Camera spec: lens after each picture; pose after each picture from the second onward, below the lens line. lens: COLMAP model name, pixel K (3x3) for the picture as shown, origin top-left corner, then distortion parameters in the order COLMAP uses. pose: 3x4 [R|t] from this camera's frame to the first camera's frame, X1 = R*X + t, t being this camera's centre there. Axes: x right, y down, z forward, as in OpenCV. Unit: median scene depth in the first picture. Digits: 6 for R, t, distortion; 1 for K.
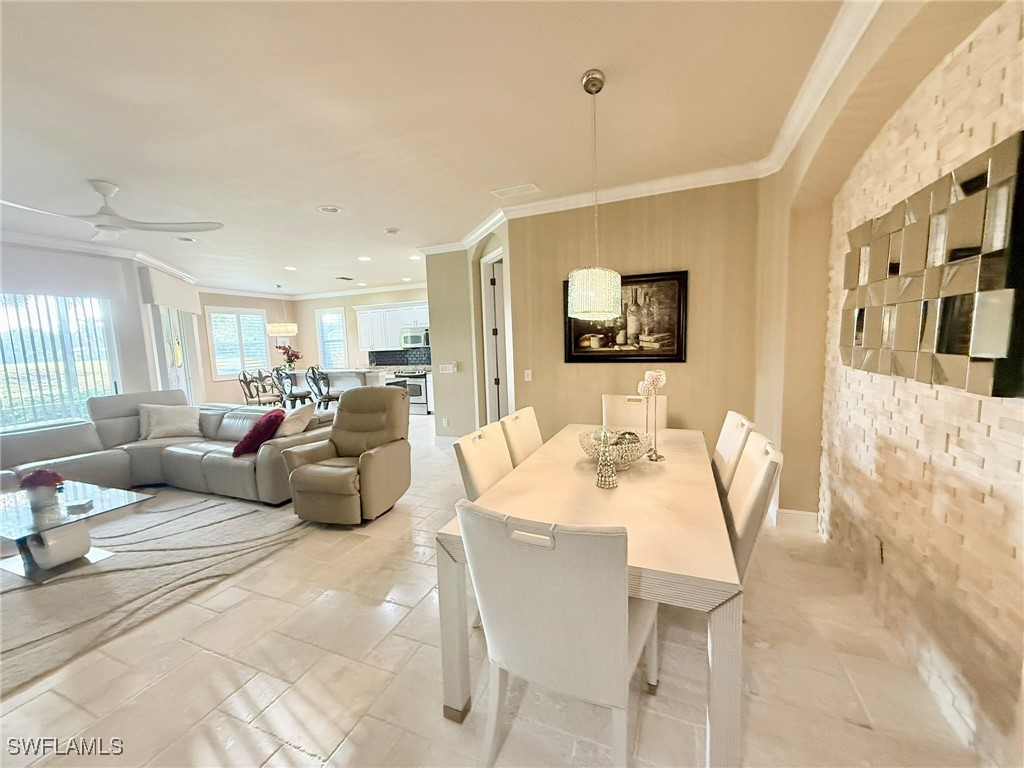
lens RADIAL K [[406.8, 0, 507.9], [0, 406.8, 385.3], [0, 0, 1]] dist [0.000562, -0.000040]
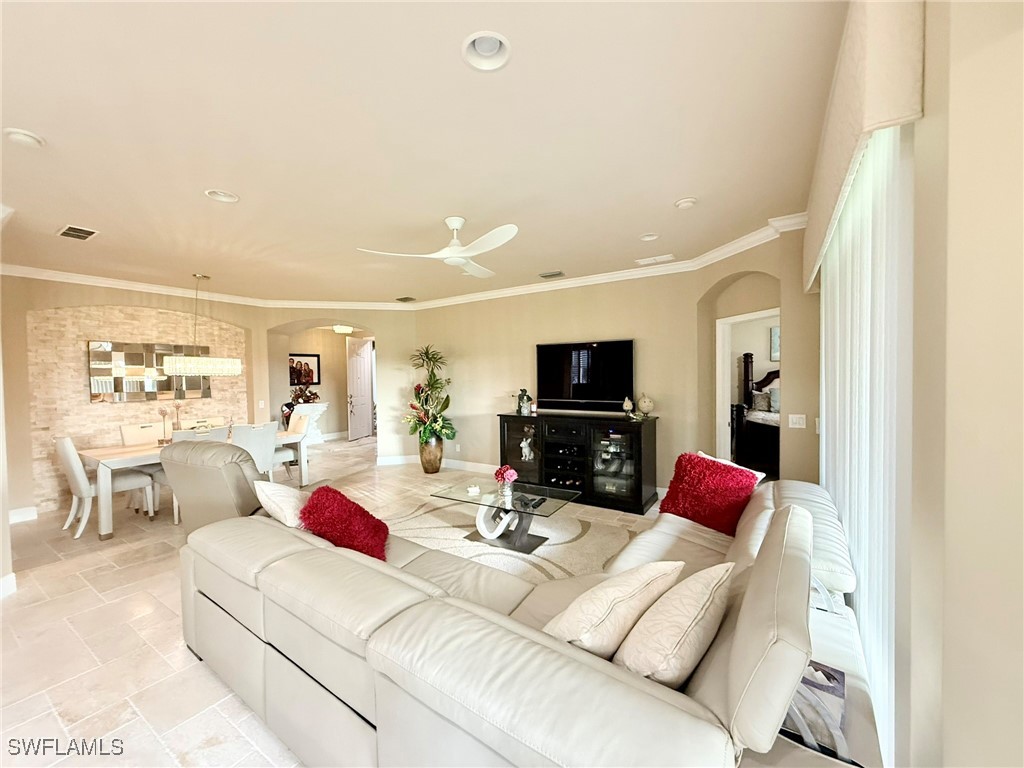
lens RADIAL K [[406.8, 0, 508.8], [0, 406.8, 384.9], [0, 0, 1]] dist [0.000562, -0.000040]
pose [[-0.981820, 0.046321, 0.184078, -1.071042], [0.070238, 0.989590, 0.125613, -0.159751], [-0.176343, 0.136259, -0.974852, 1.686696]]
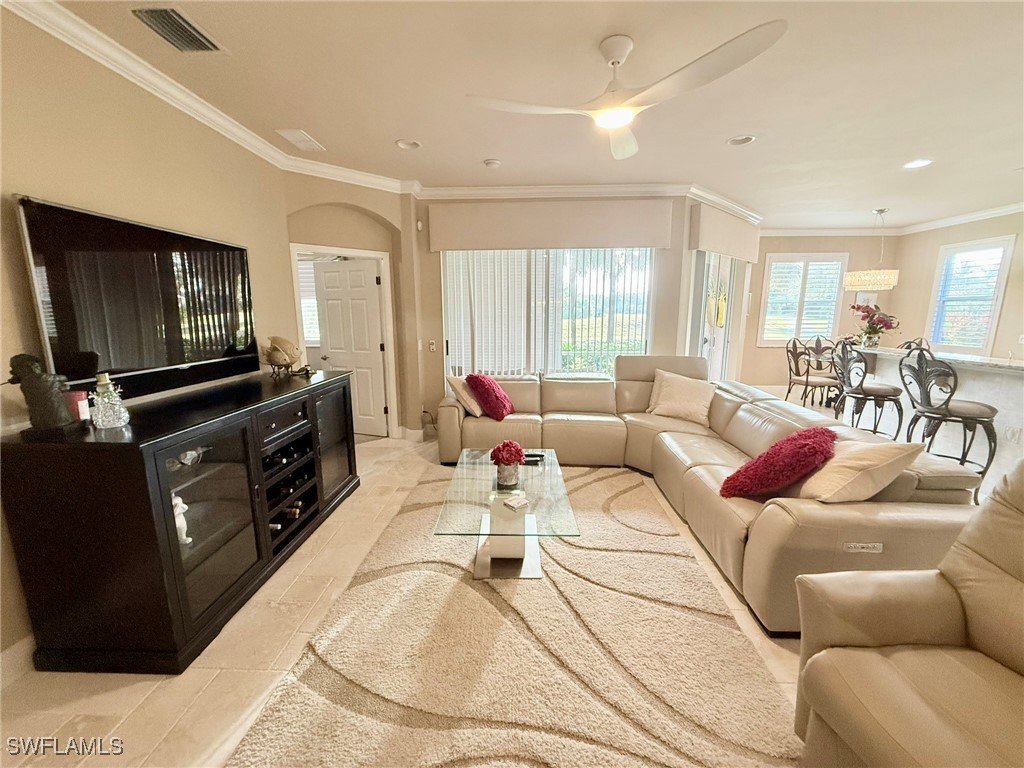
lens RADIAL K [[406.8, 0, 509.3], [0, 406.8, 385.4], [0, 0, 1]] dist [0.000562, -0.000040]
pose [[0.354206, 0.203341, -0.912793, -0.289661], [-0.110957, 0.978317, 0.174881, -0.048633], [0.928562, 0.039337, 0.369088, 0.513185]]
